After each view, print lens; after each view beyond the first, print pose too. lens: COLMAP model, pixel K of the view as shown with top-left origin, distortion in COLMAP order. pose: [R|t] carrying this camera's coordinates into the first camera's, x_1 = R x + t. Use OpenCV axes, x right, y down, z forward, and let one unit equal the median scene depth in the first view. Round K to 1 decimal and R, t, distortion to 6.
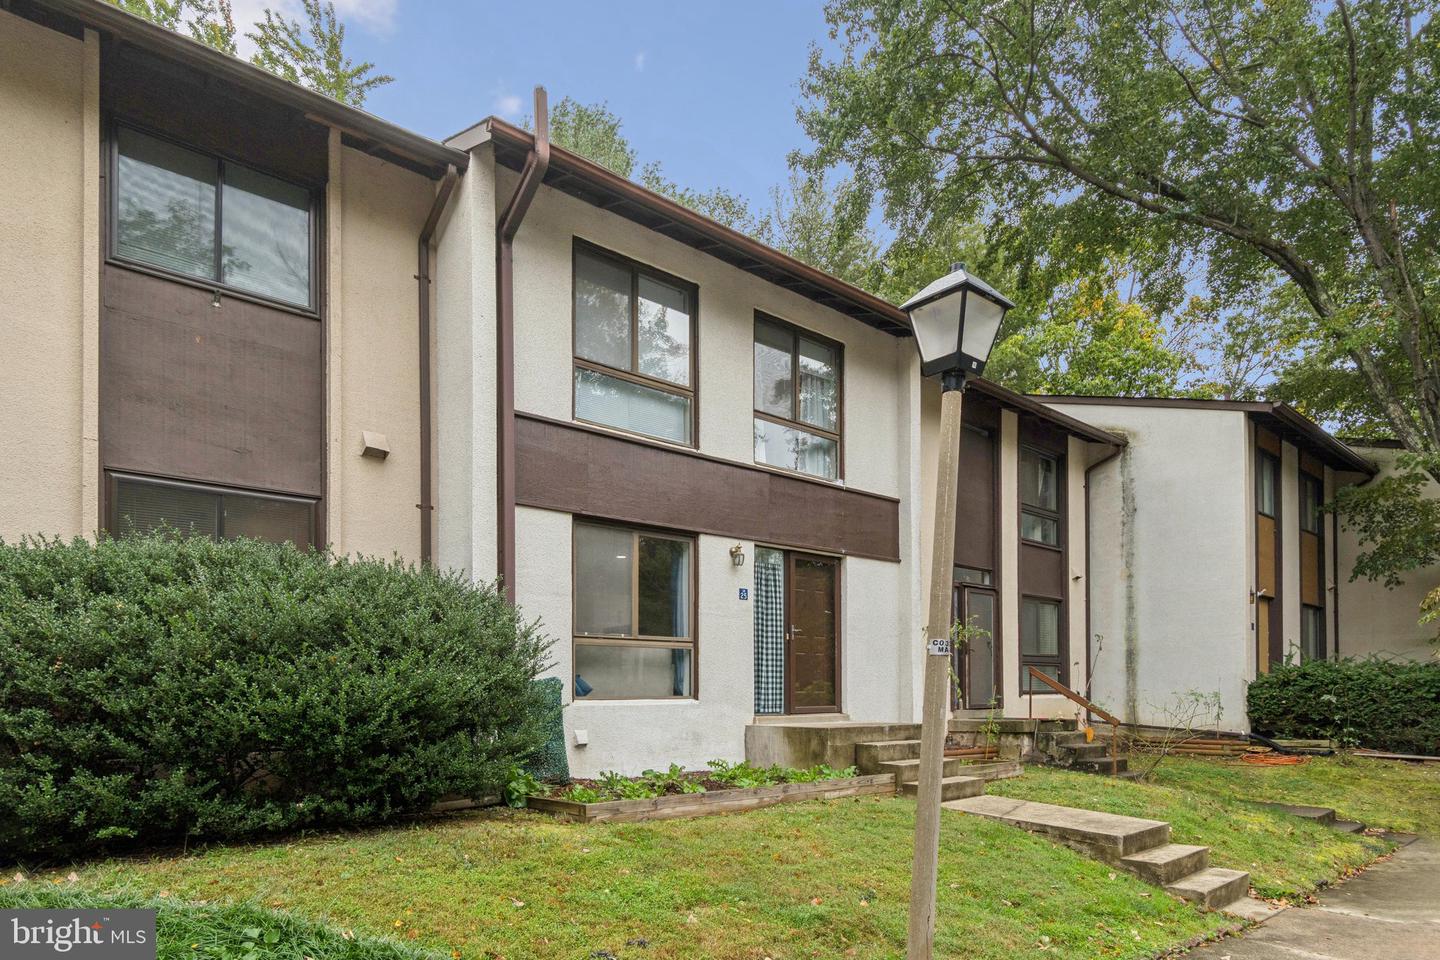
lens RADIAL K [[790.2, 0, 720.0], [0, 790.2, 480.0], [0, 0, 1]] dist [-0.002650, -0.000938]
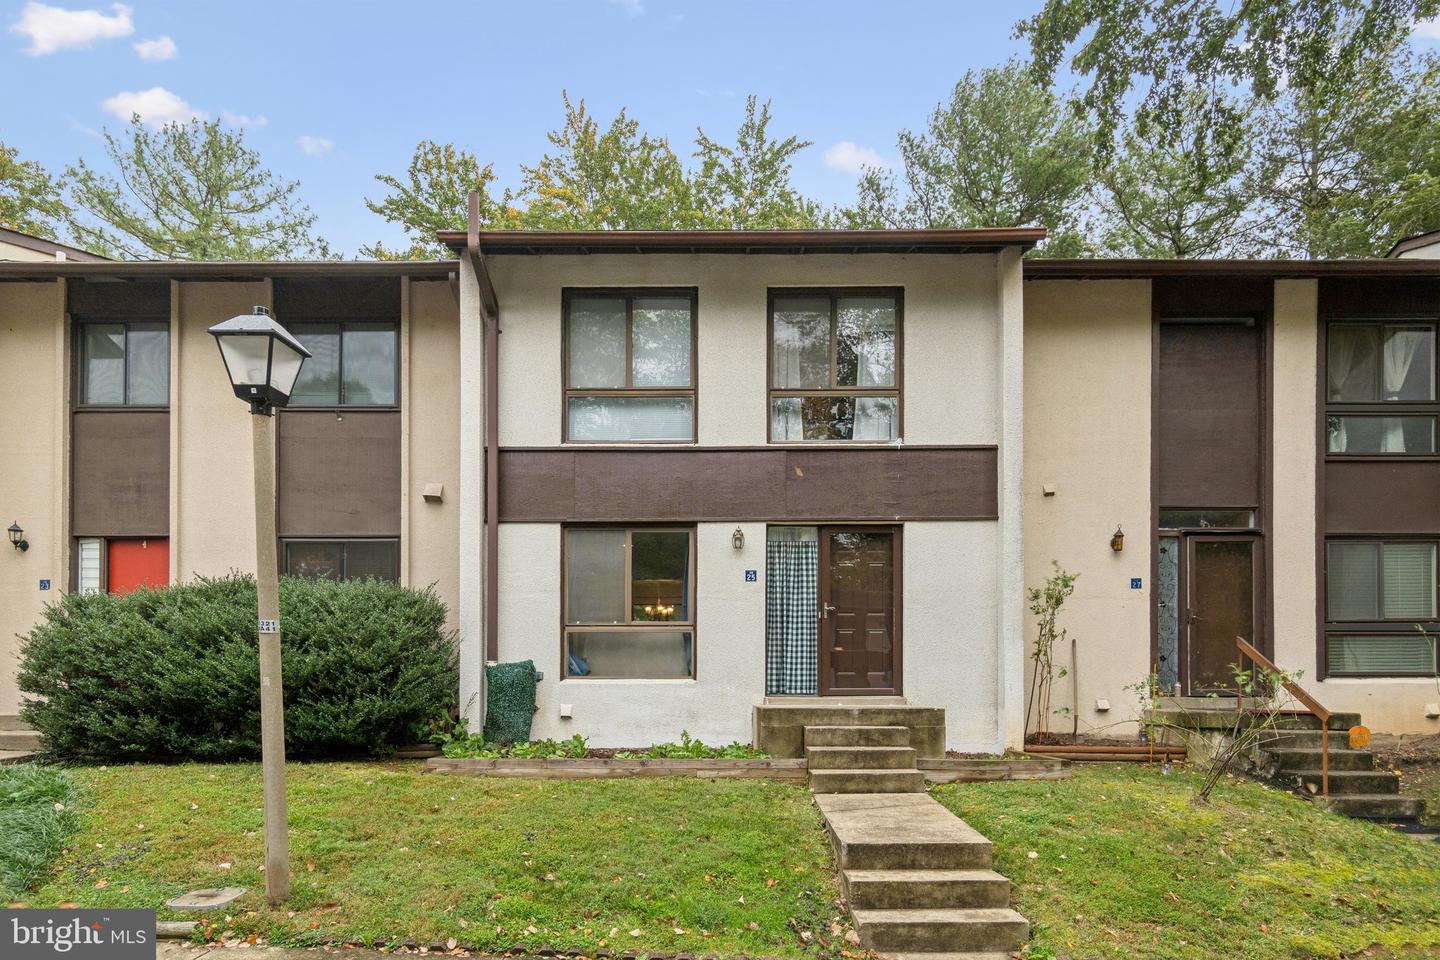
lens RADIAL K [[774.7, 0, 720.0], [0, 774.7, 480.0], [0, 0, 1]] dist [-0.000270, 0.001121]
pose [[0.767565, -0.159395, -0.620836, 0.647189], [0.164831, 0.985098, -0.049129, 0.067568], [0.619414, -0.064623, 0.782400, 0.215140]]
